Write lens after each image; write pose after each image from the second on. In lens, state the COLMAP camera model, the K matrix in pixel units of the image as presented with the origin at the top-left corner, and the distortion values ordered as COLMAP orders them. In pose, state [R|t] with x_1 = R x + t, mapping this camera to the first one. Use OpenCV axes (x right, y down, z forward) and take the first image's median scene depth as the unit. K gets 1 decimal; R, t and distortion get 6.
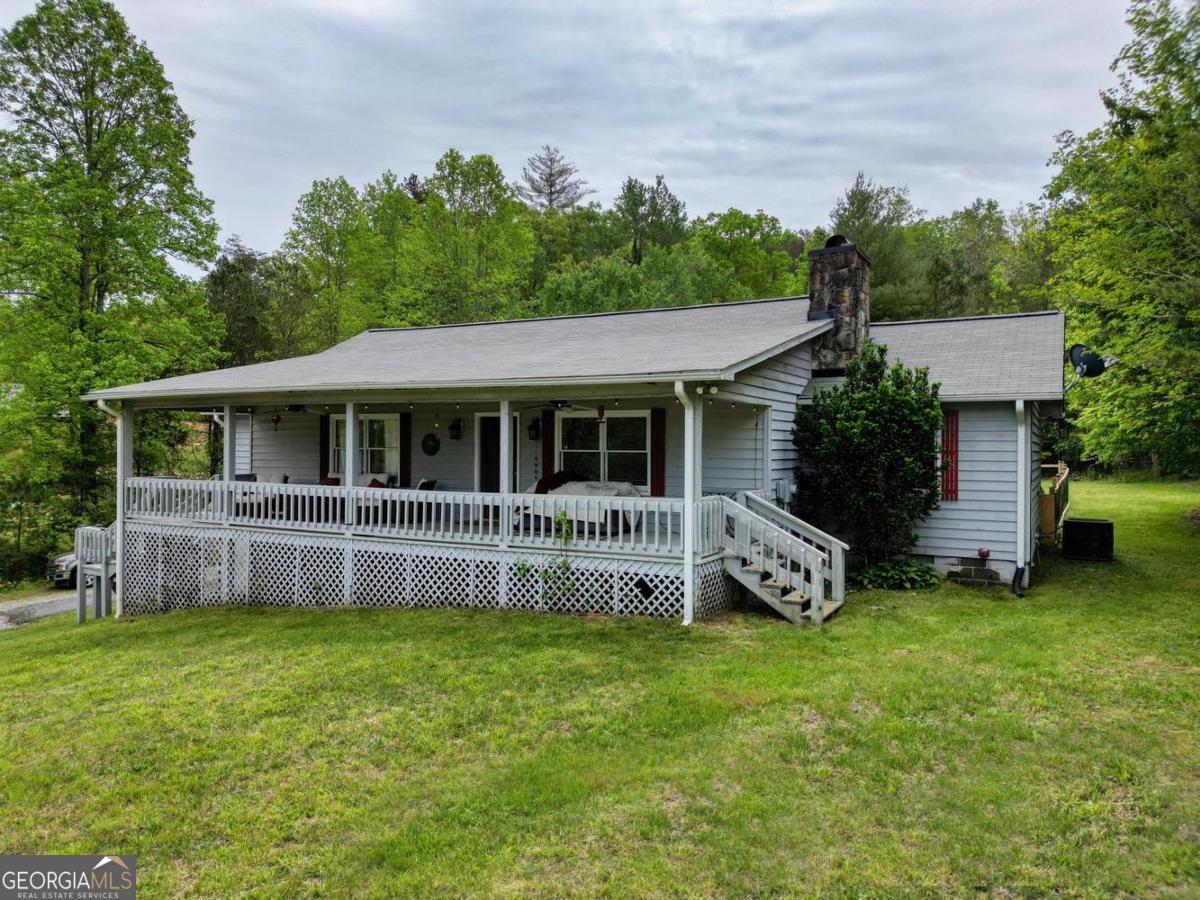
lens RADIAL K [[812.3, 0, 574.8], [0, 812.3, 448.5], [0, 0, 1]] dist [0.109318, -0.122106]
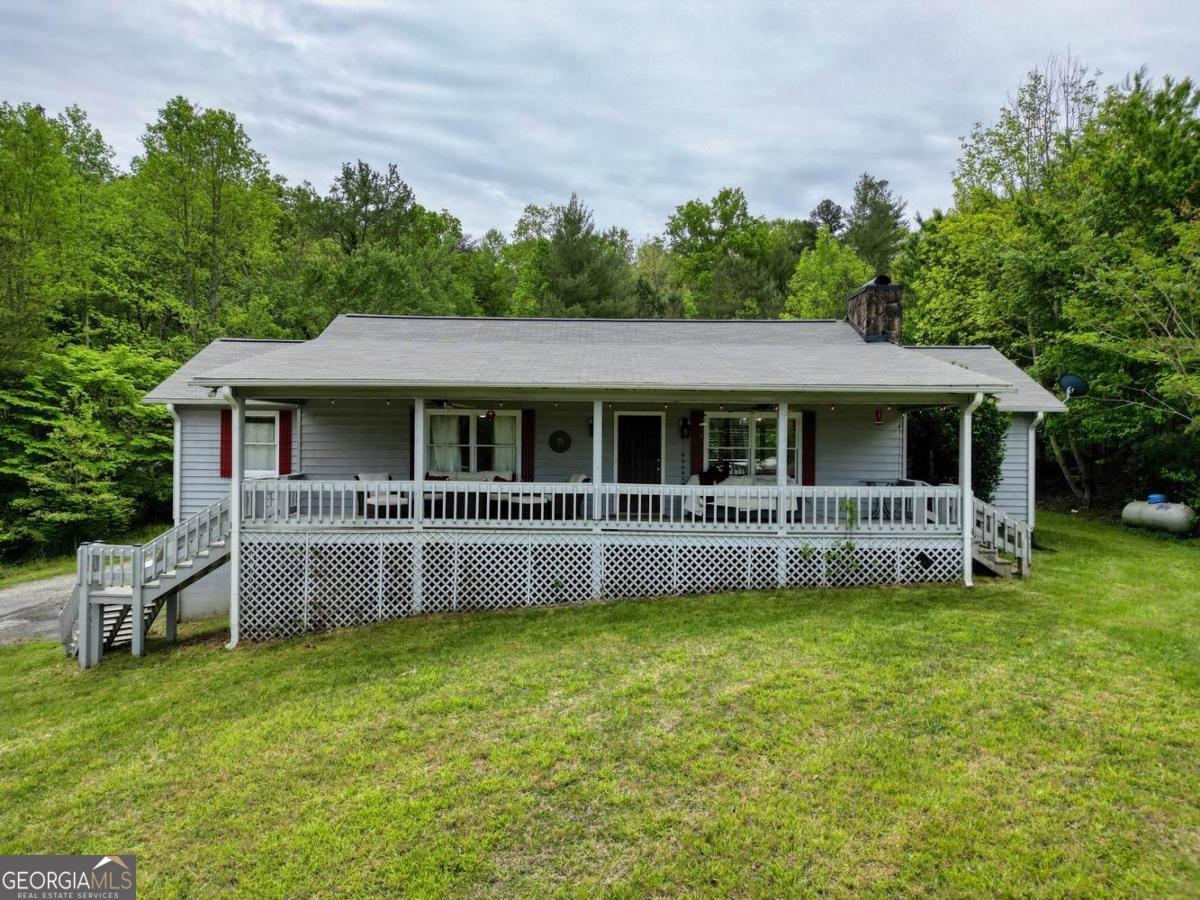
lens RADIAL K [[812.3, 0, 574.8], [0, 812.3, 448.5], [0, 0, 1]] dist [0.109318, -0.122106]
pose [[0.884071, -0.001647, 0.467350, -0.864739], [-0.002379, 0.999965, 0.008023, -0.005390], [-0.467347, -0.008204, 0.884036, 0.132776]]
